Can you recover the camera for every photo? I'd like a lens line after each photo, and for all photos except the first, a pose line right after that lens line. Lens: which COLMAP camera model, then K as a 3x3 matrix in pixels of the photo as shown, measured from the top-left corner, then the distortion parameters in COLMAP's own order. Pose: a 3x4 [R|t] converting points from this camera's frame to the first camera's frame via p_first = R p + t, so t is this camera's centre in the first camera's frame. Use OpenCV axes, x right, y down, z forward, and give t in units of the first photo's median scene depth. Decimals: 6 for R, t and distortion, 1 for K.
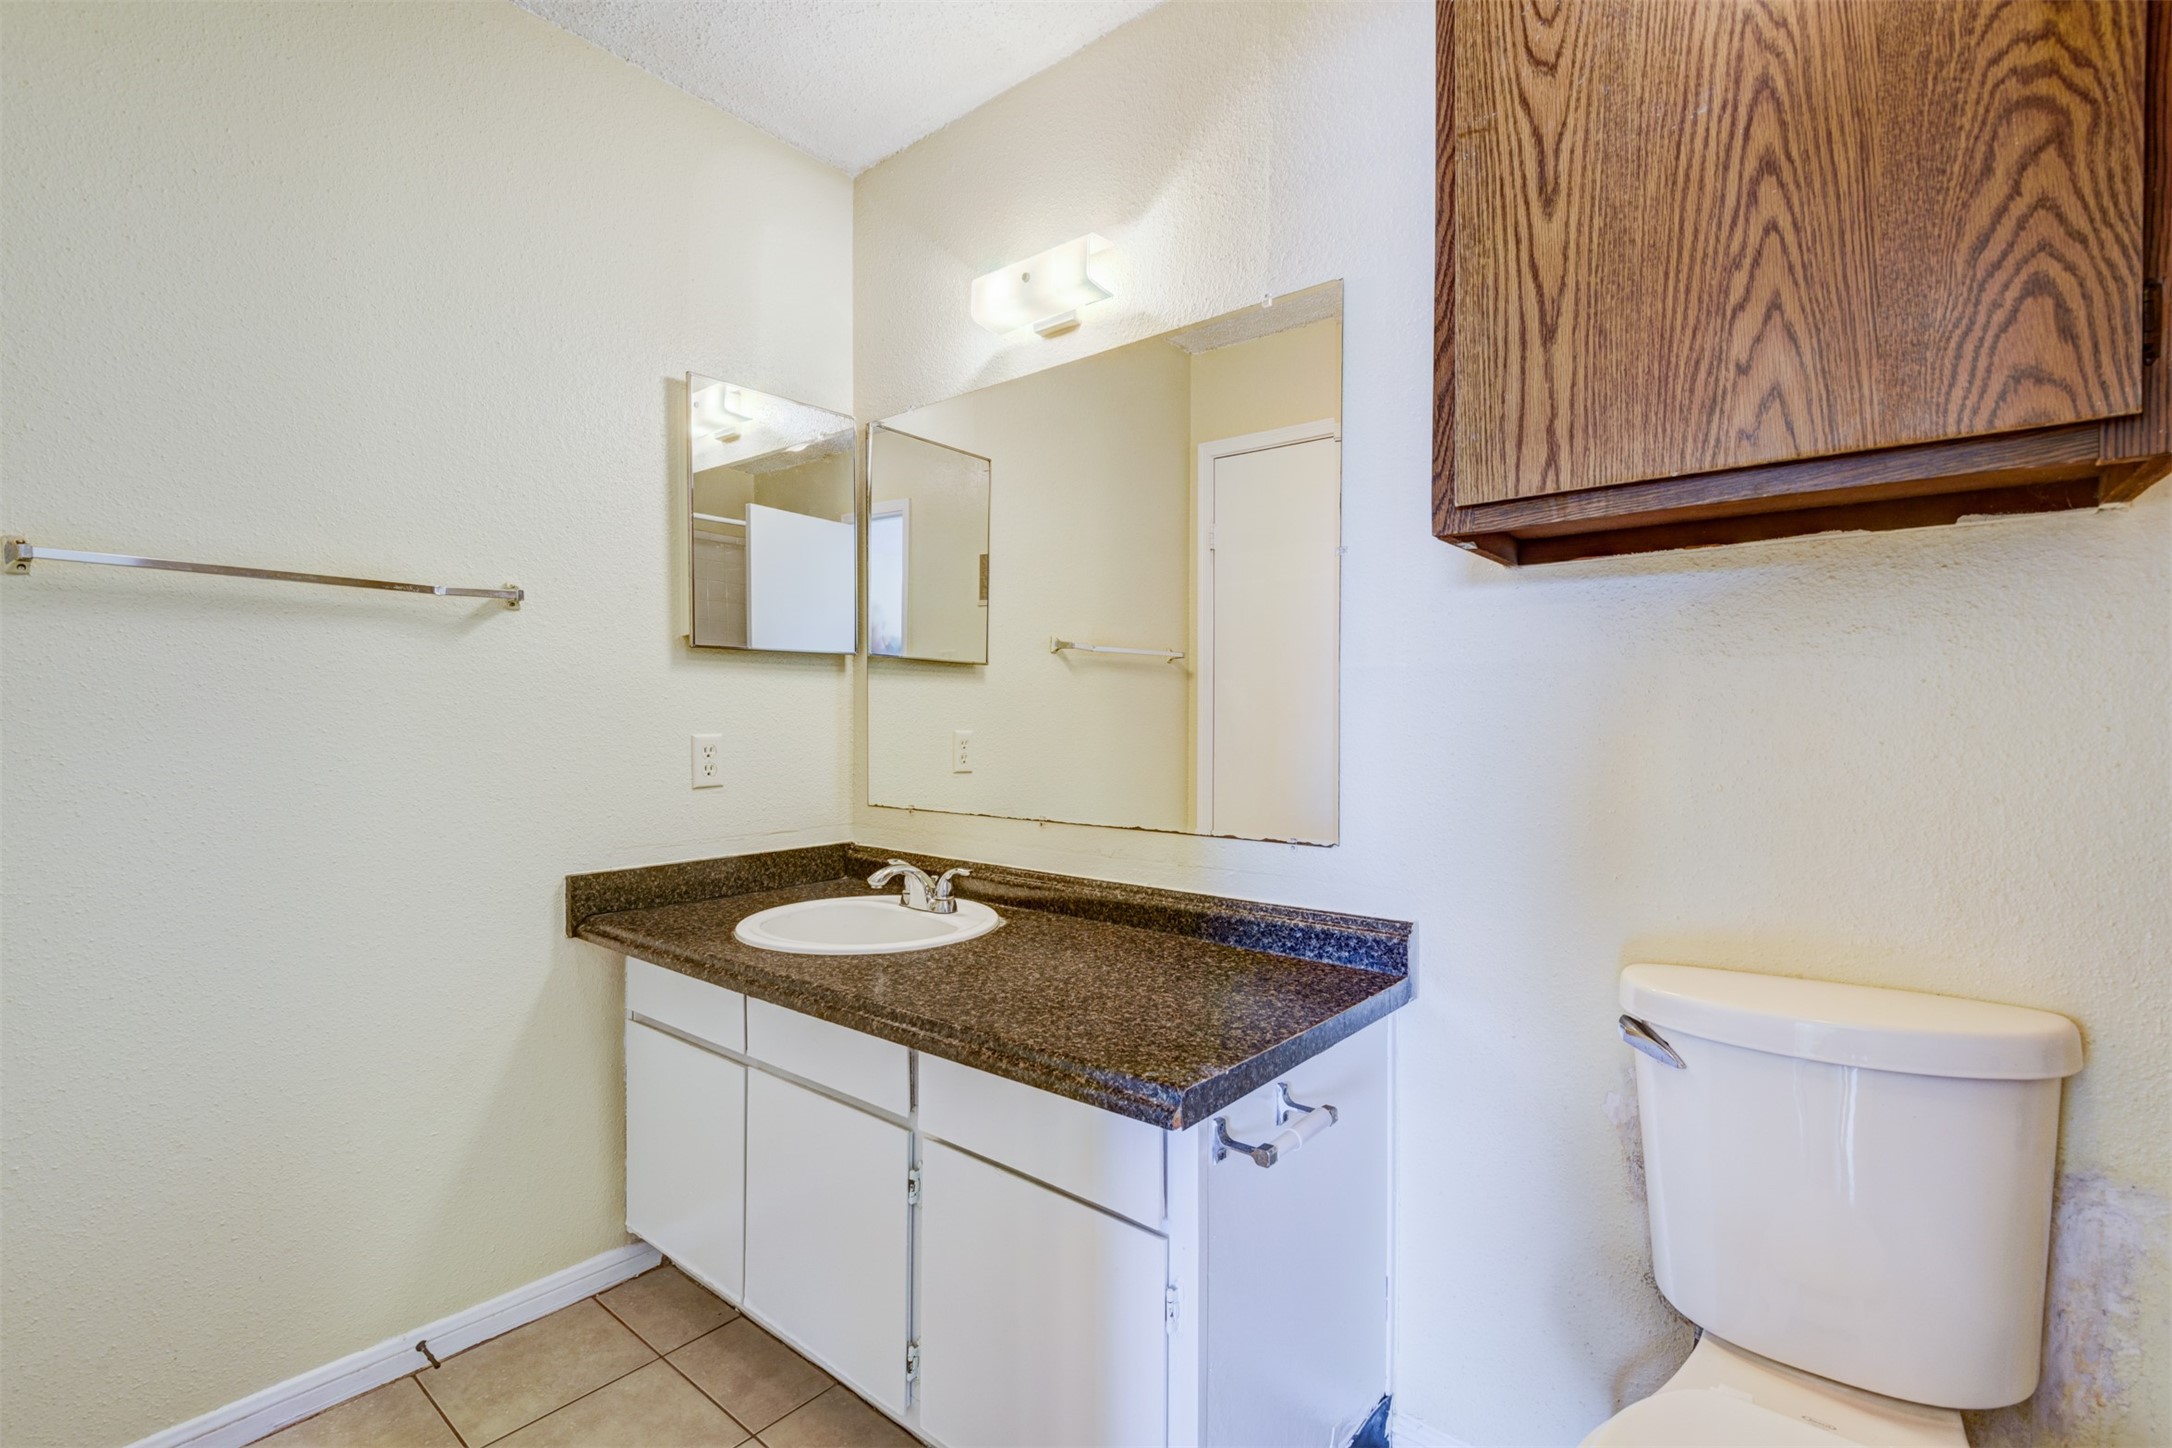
lens RADIAL K [[1007.6, 0, 1094.7], [0, 1007.6, 724.7], [0, 0, 1]] dist [0.020784, -0.009281]
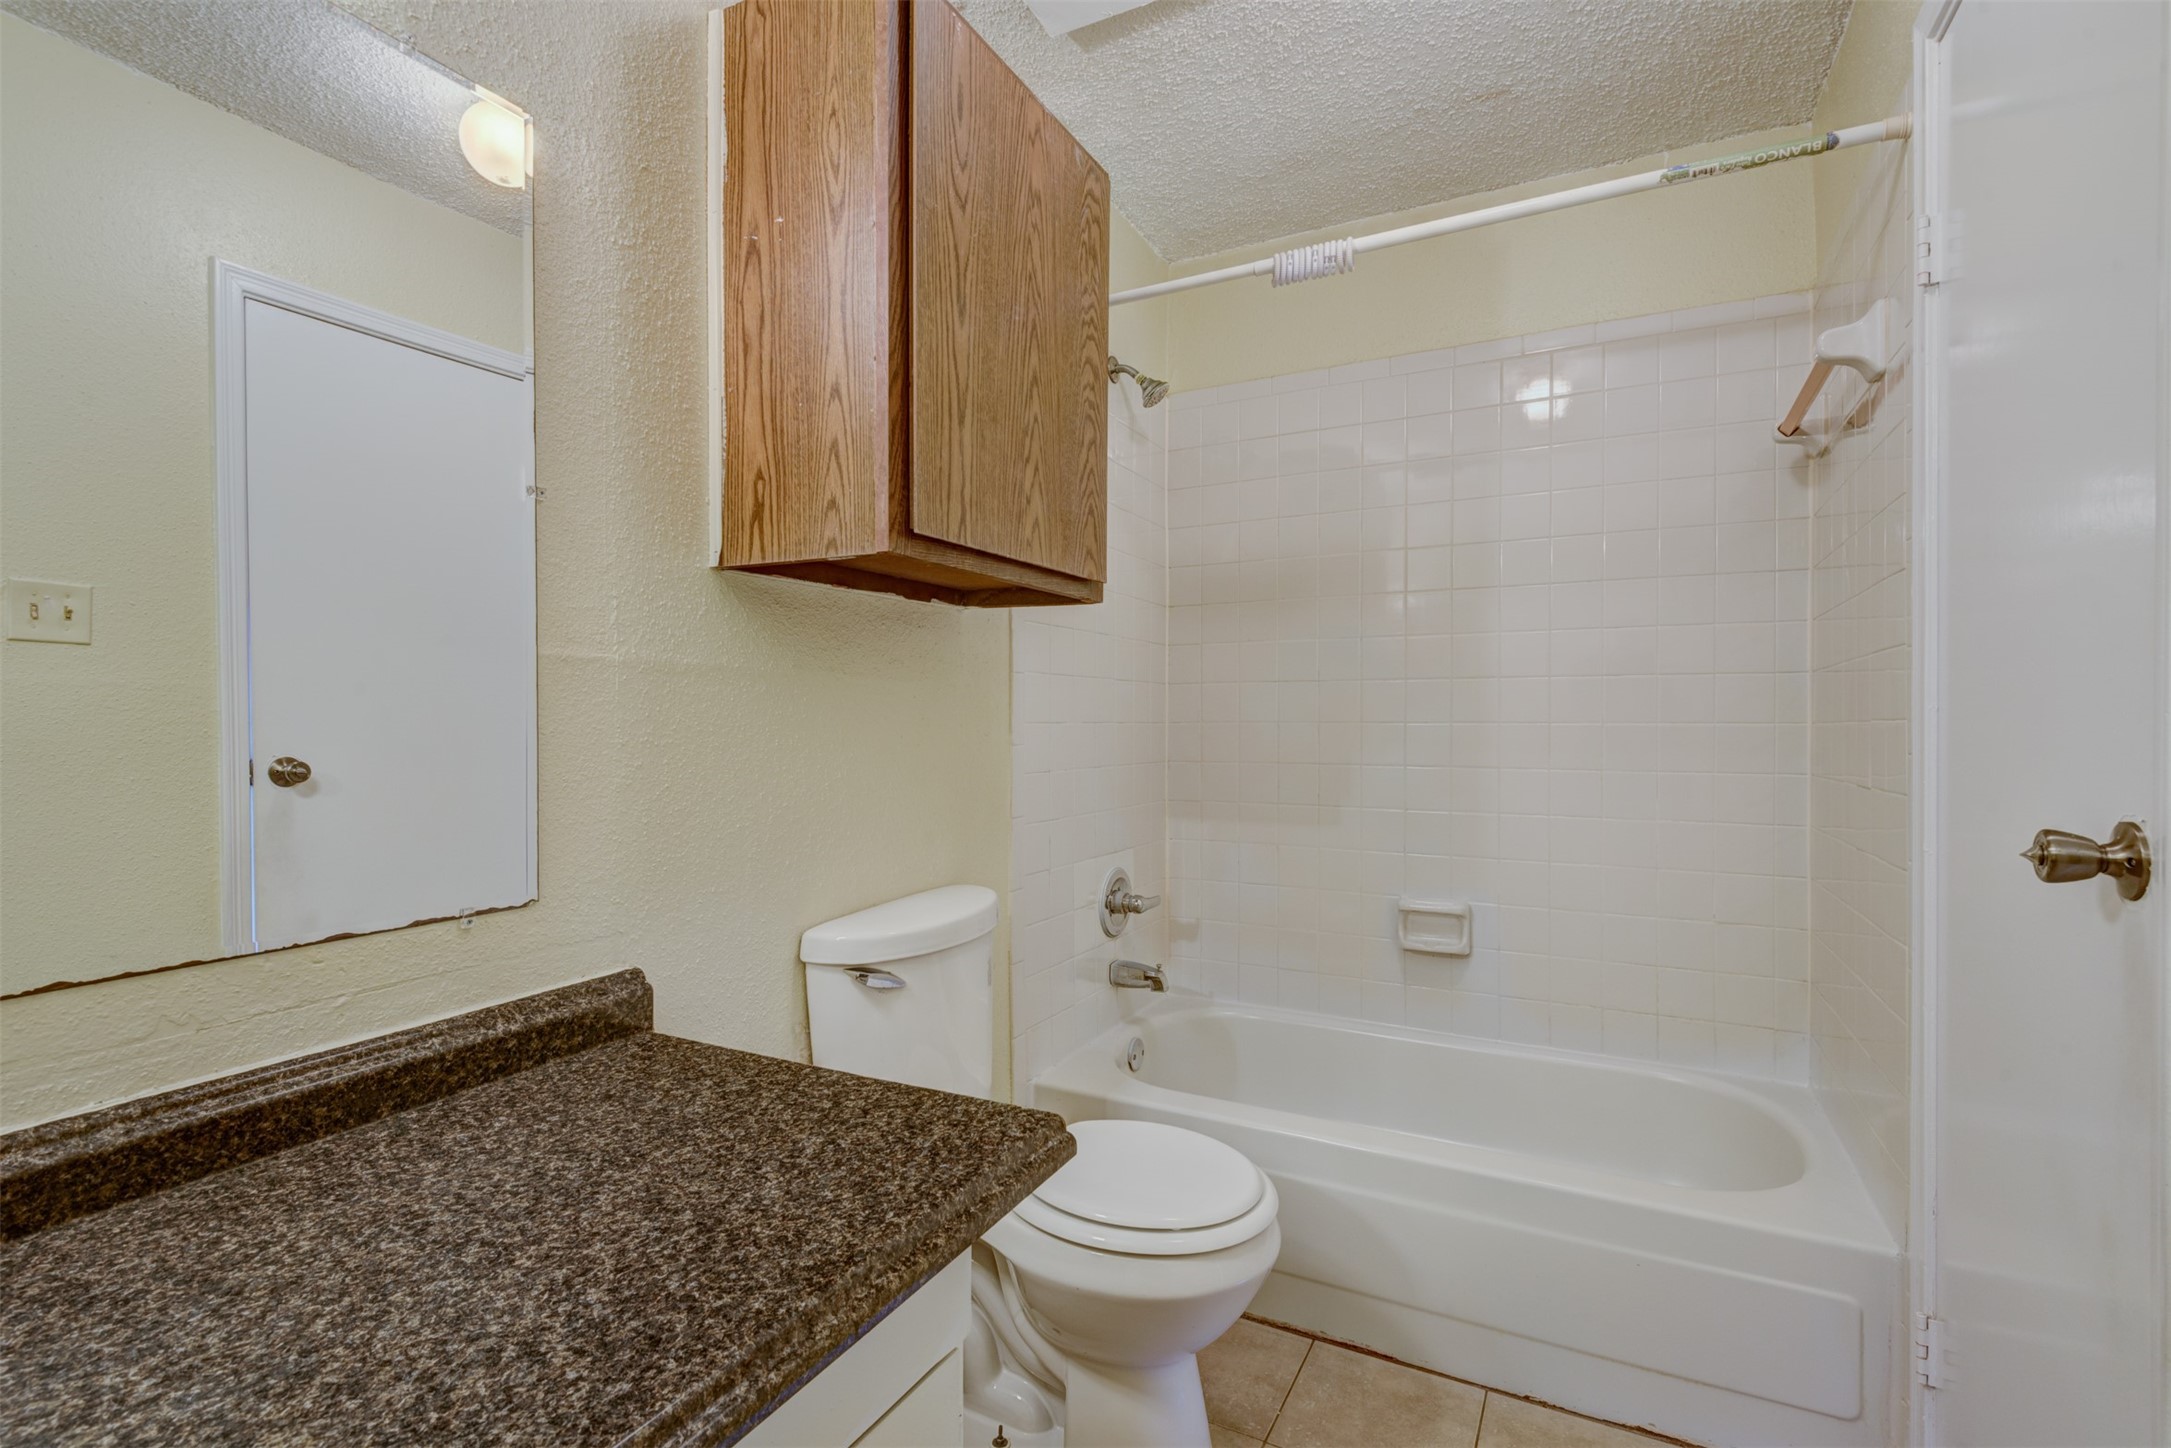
lens RADIAL K [[1007.2, 0, 1095.5], [0, 1007.2, 725.5], [0, 0, 1]] dist [0.020784, -0.009281]
pose [[-0.231456, -0.013764, 0.972748, -0.807258], [0.004012, 0.999878, 0.015103, -0.022714], [-0.972837, 0.007399, -0.231372, 1.123382]]
